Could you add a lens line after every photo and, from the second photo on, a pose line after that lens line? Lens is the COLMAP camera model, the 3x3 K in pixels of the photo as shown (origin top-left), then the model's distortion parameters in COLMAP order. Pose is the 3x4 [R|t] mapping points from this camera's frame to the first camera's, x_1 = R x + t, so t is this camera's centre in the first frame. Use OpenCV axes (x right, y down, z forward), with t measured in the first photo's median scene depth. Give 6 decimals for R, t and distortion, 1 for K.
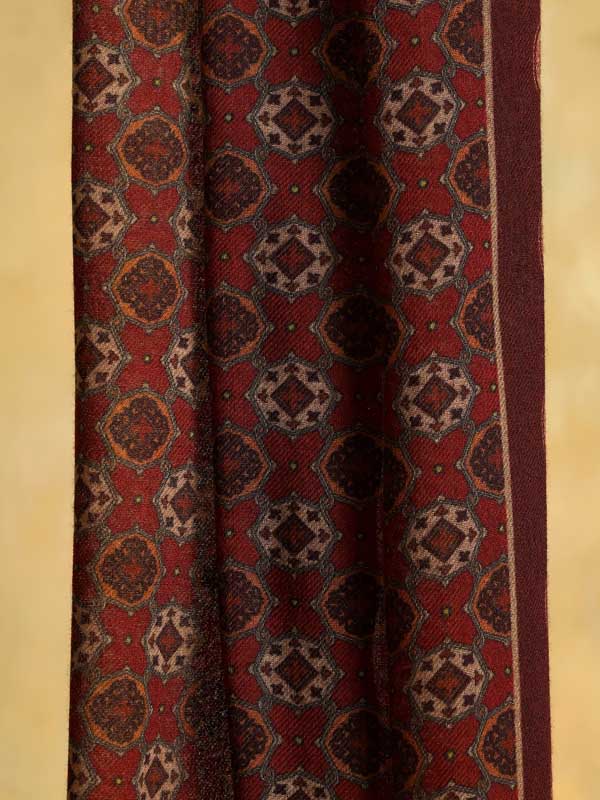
lens RADIAL K [[3256.9, 0, 301.7], [0, 3256.9, 399.4], [0, 0, 1]] dist [-0.032018, 0.000000]
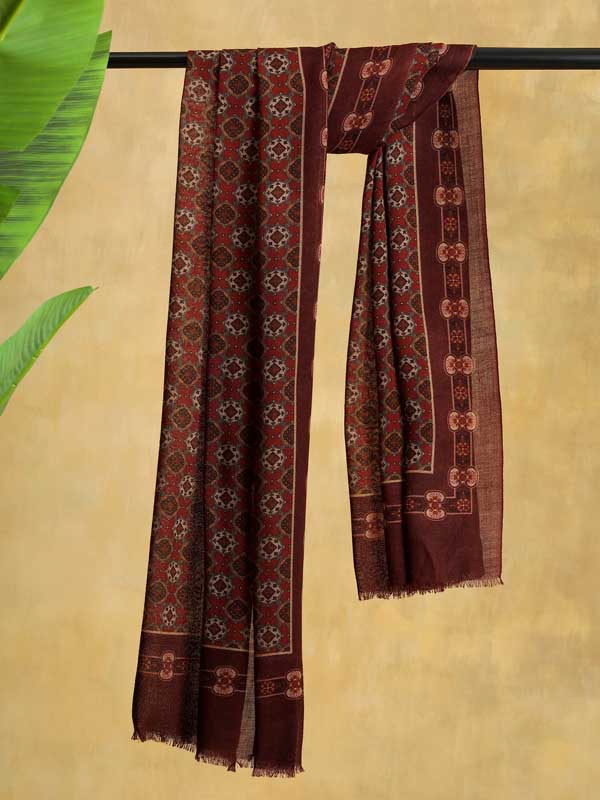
lens RADIAL K [[3865.8, 0, 303.4], [0, 3865.8, 401.5], [0, 0, 1]] dist [0.394992, 0.000000]
pose [[0.995954, 0.067881, -0.058889, 0.288843], [-0.068869, 0.997514, -0.014923, 0.040702], [0.057730, 0.018918, 0.998153, -2.754871]]
